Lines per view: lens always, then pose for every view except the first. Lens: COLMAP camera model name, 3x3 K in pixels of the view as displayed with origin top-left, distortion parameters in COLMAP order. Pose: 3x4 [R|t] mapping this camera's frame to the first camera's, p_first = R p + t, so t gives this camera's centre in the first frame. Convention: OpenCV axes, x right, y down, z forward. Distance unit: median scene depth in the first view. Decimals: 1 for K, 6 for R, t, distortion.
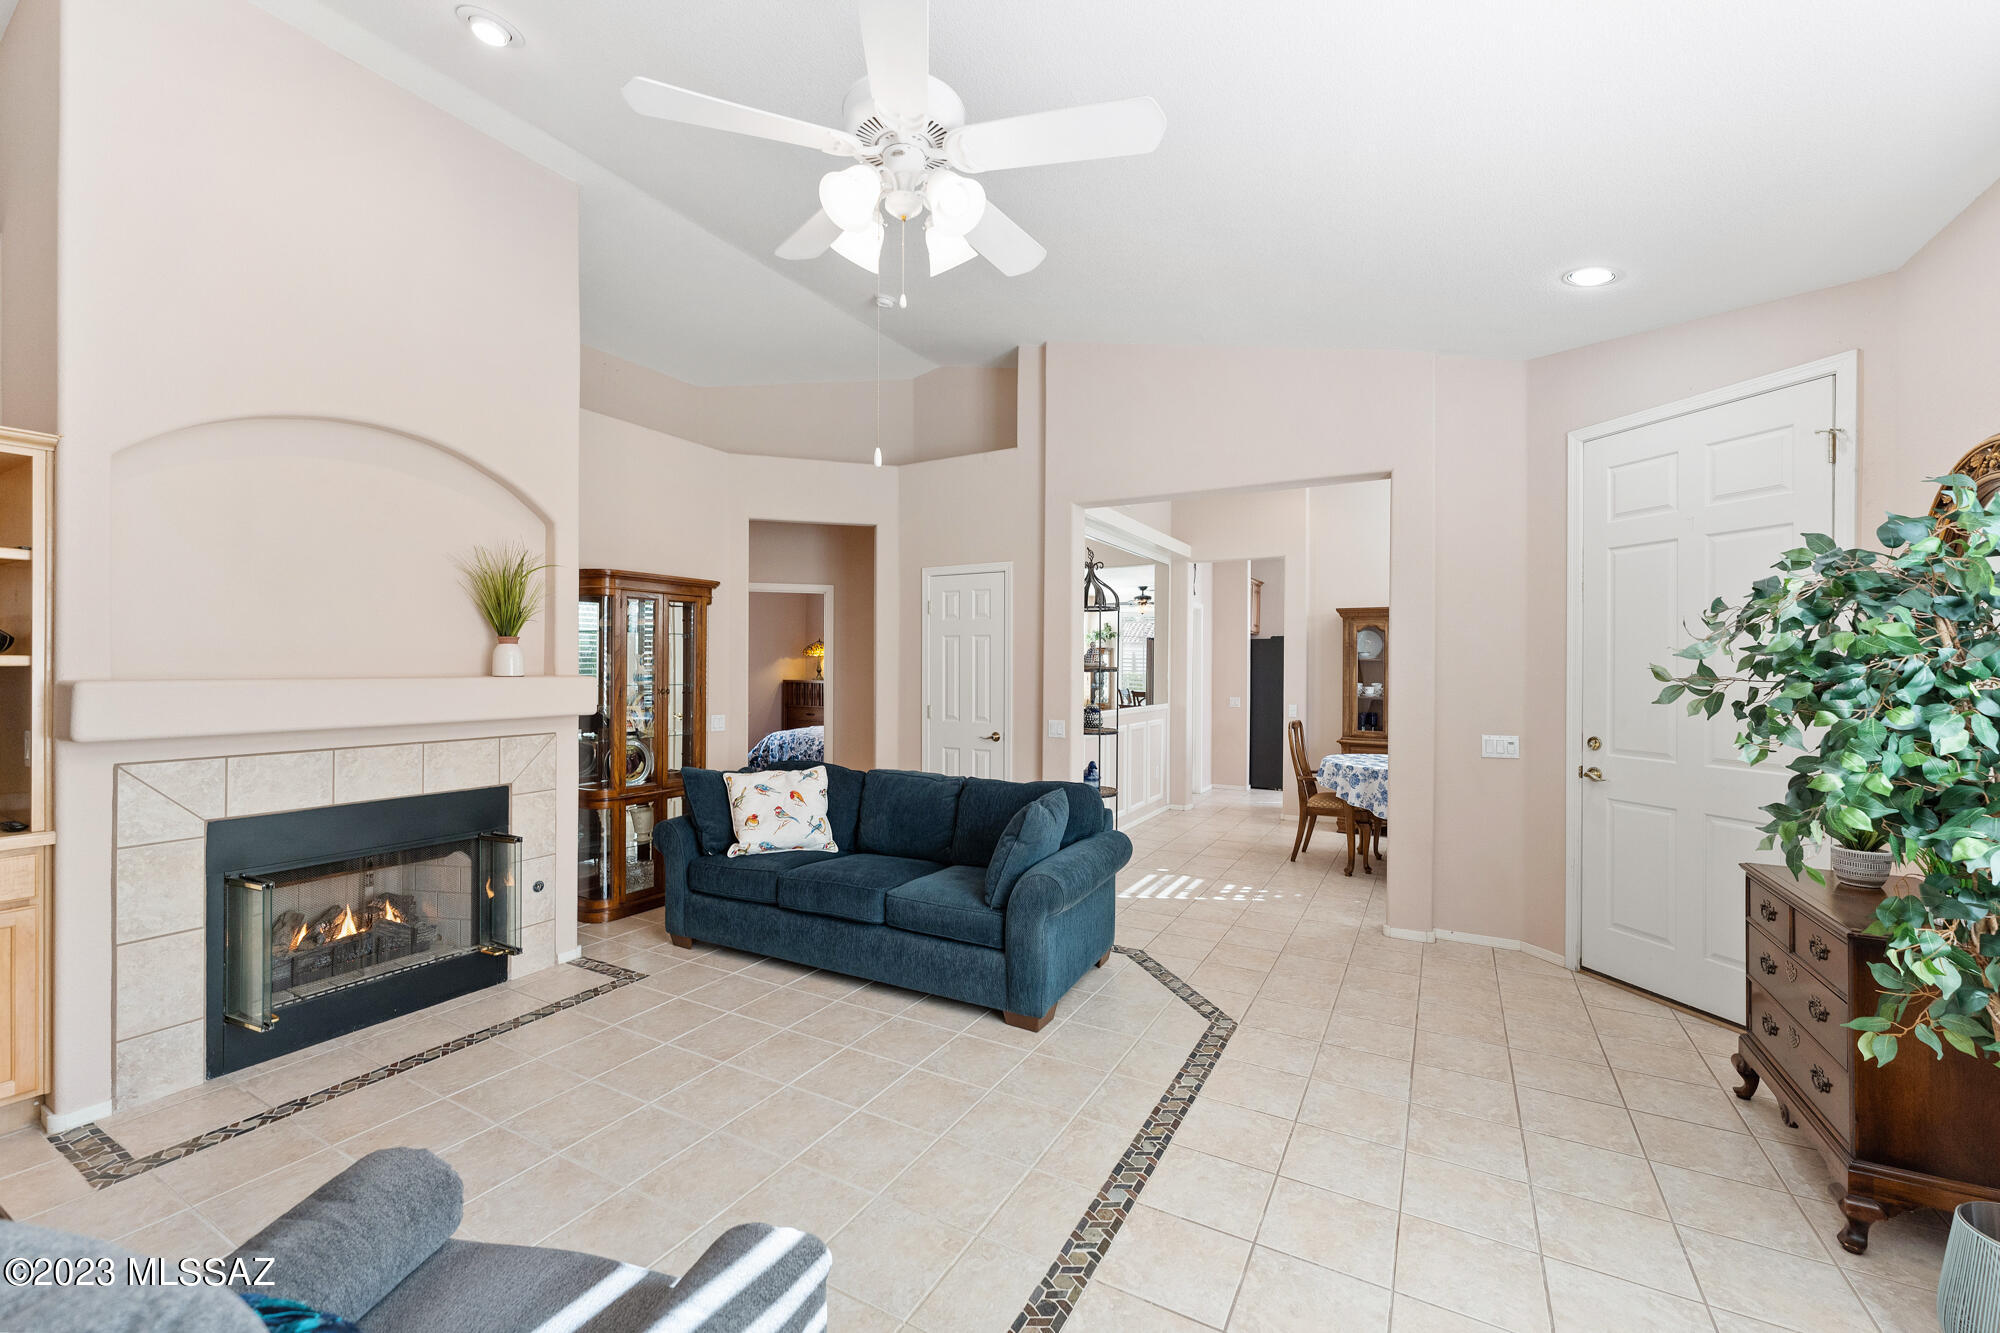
lens RADIAL K [[799.3, 0, 1010.1], [0, 799.3, 665.5], [0, 0, 1]] dist [0.001043, -0.000220]
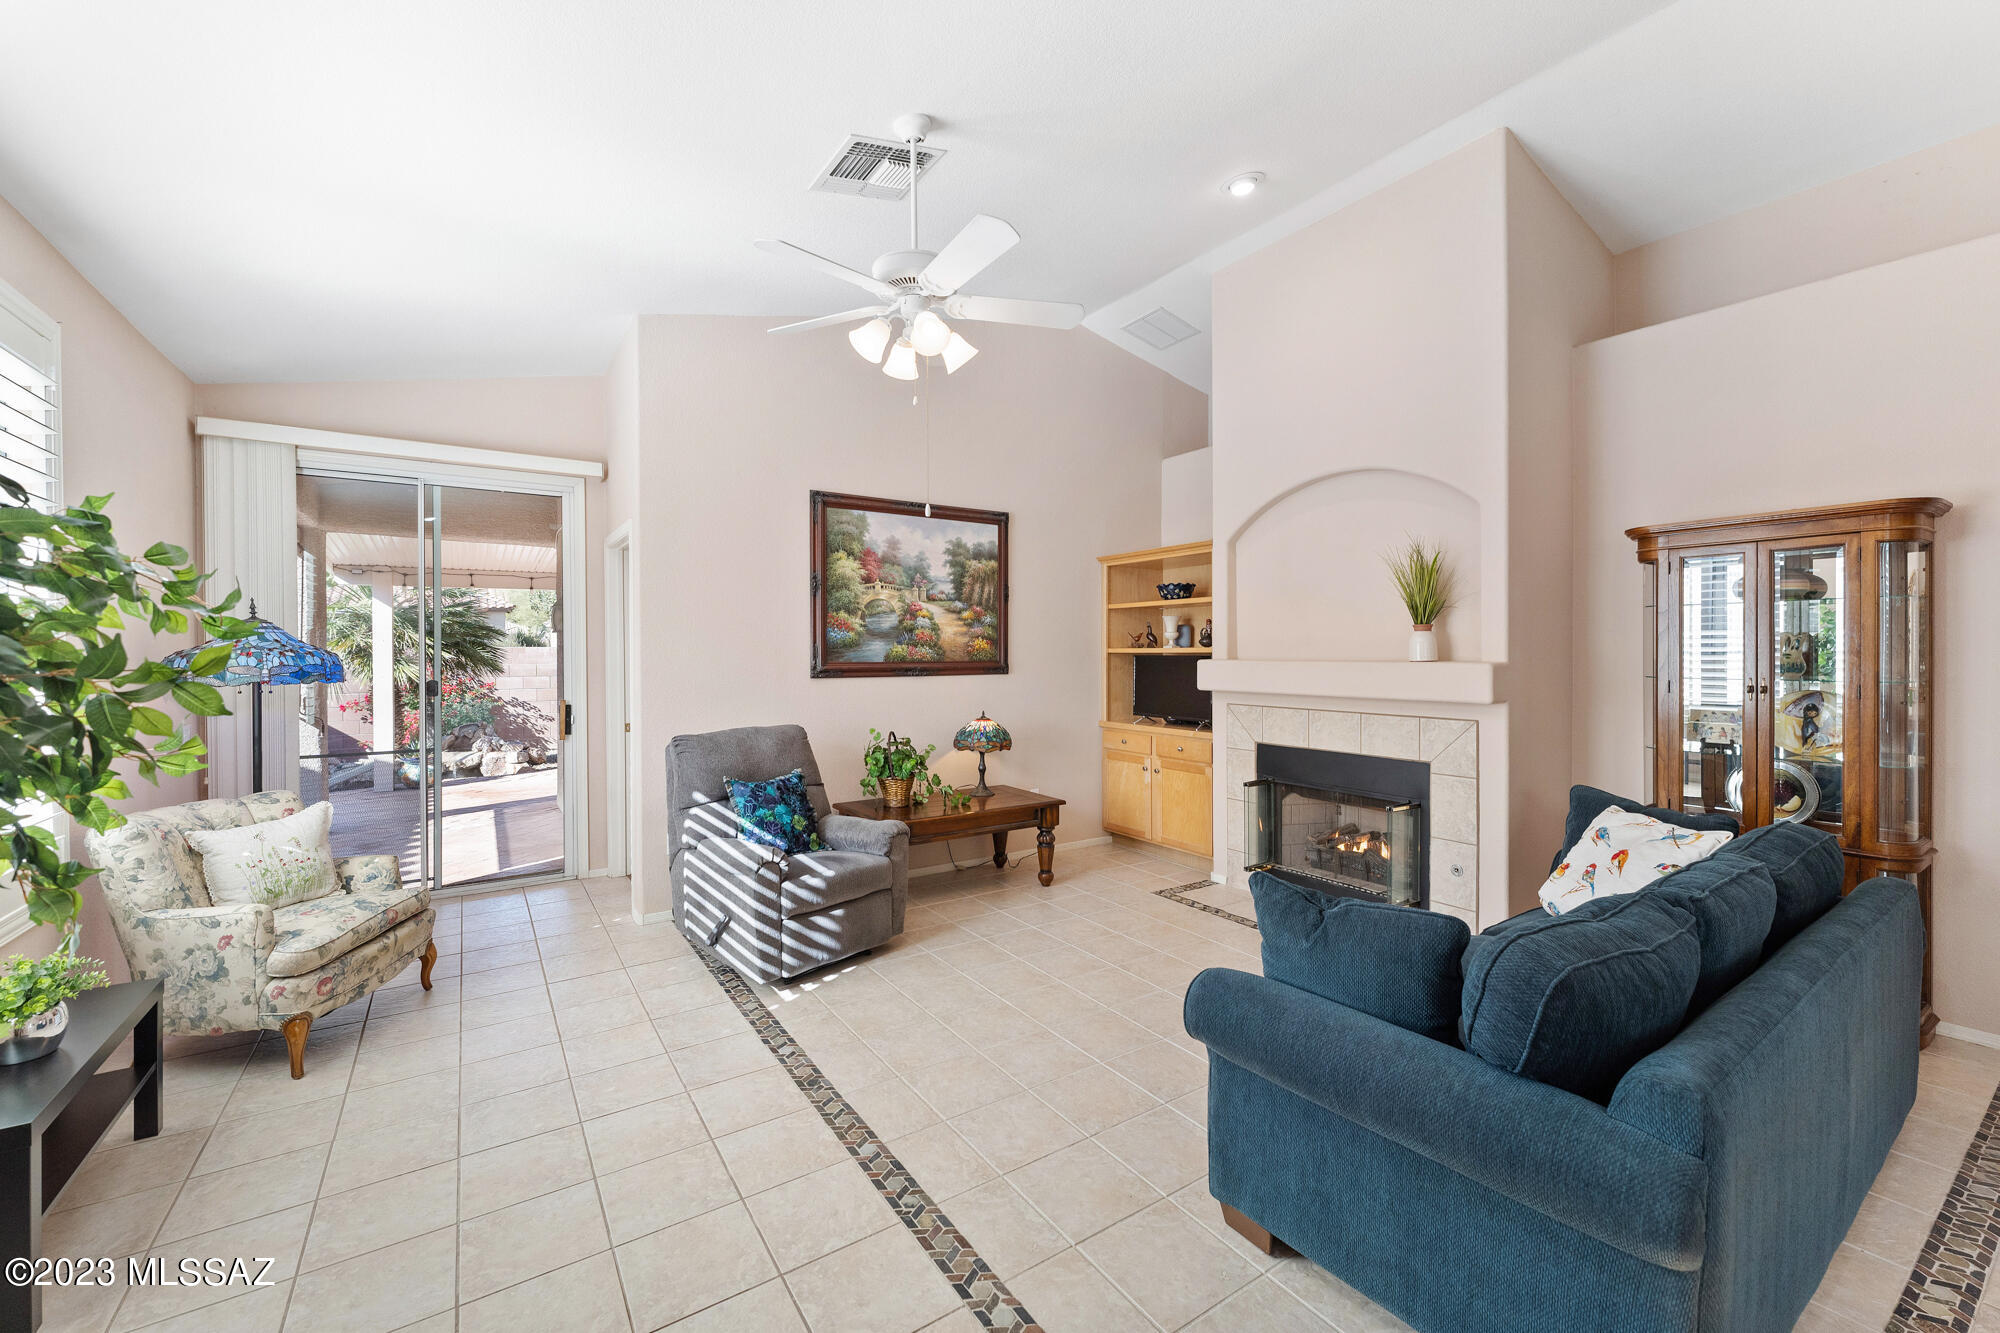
lens RADIAL K [[799.3, 0, 999.0], [0, 799.3, 656.4], [0, 0, 1]] dist [0.001043, -0.000220]
pose [[-0.460847, -0.000904, -0.887479, 0.846581], [0.002441, 0.999994, -0.002287, 0.009629], [0.887476, -0.003220, -0.460842, 1.398476]]
